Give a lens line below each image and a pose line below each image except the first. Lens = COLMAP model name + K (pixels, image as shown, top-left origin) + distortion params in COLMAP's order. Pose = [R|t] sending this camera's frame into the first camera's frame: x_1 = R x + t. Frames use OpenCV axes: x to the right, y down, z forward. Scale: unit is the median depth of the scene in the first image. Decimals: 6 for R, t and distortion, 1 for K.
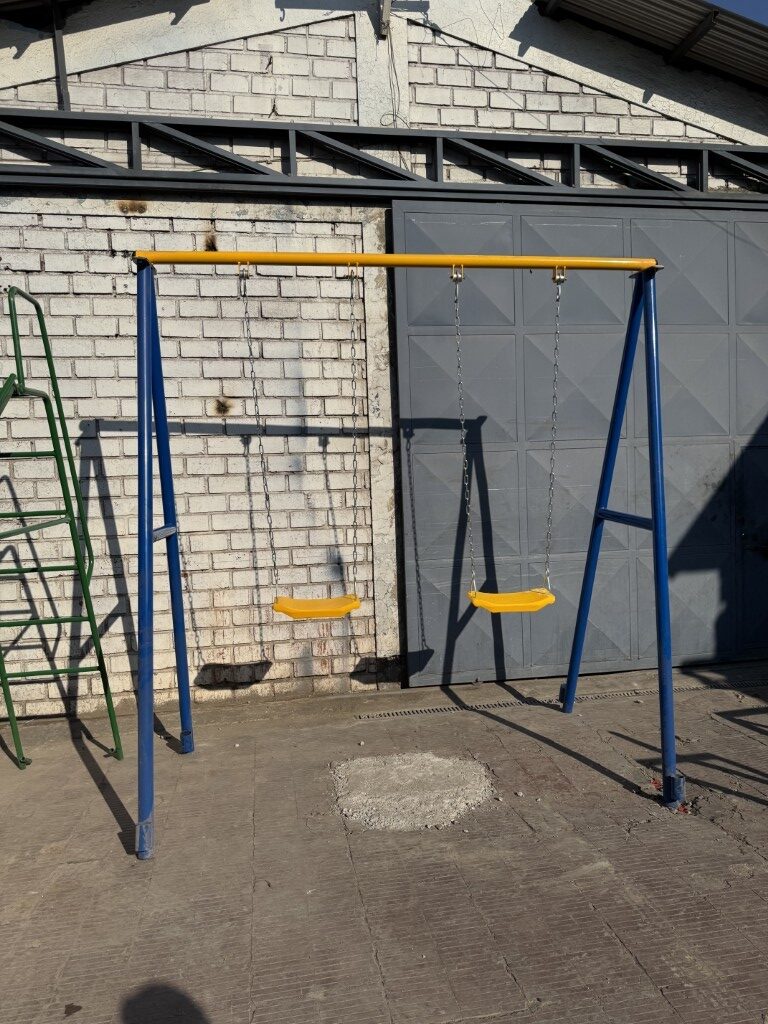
lens RADIAL K [[726.9, 0, 384.0], [0, 726.9, 512.0], [0, 0, 1]] dist [-0.001418, -0.009800]
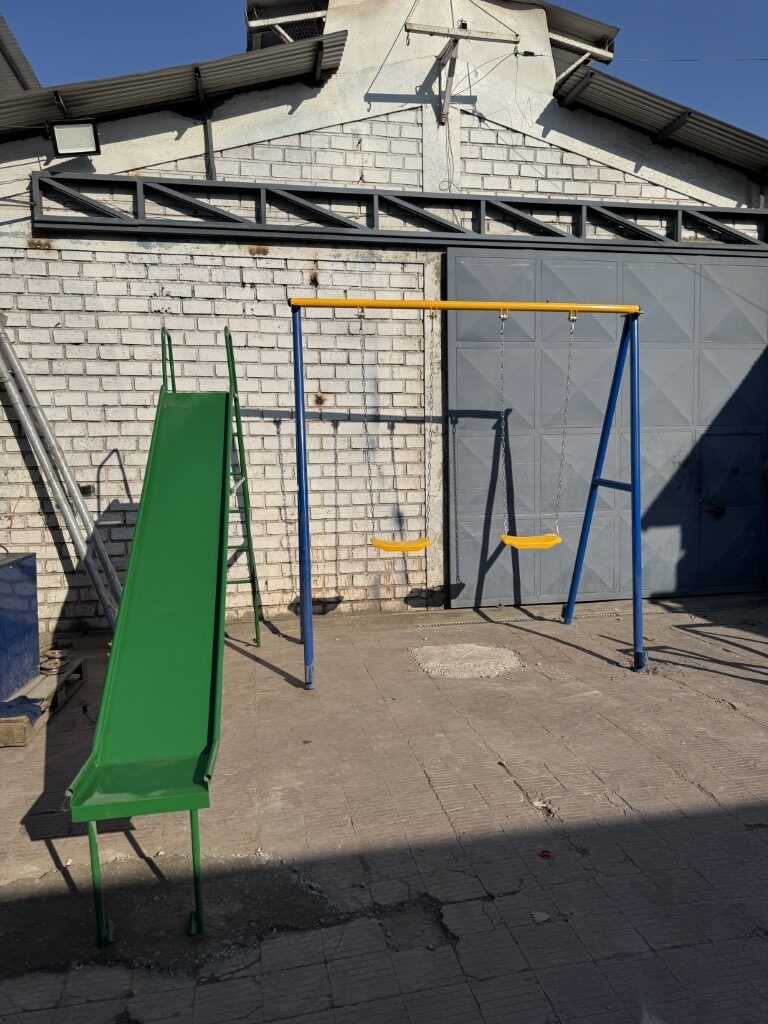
lens RADIAL K [[713.8, 0, 383.1], [0, 713.8, 519.1], [0, 0, 1]] dist [0.037025, -0.076315]
pose [[0.999793, 0.013419, 0.015311, -0.120445], [-0.013998, 0.999167, 0.038340, 0.025822], [-0.014784, -0.038546, 0.999147, -0.345604]]
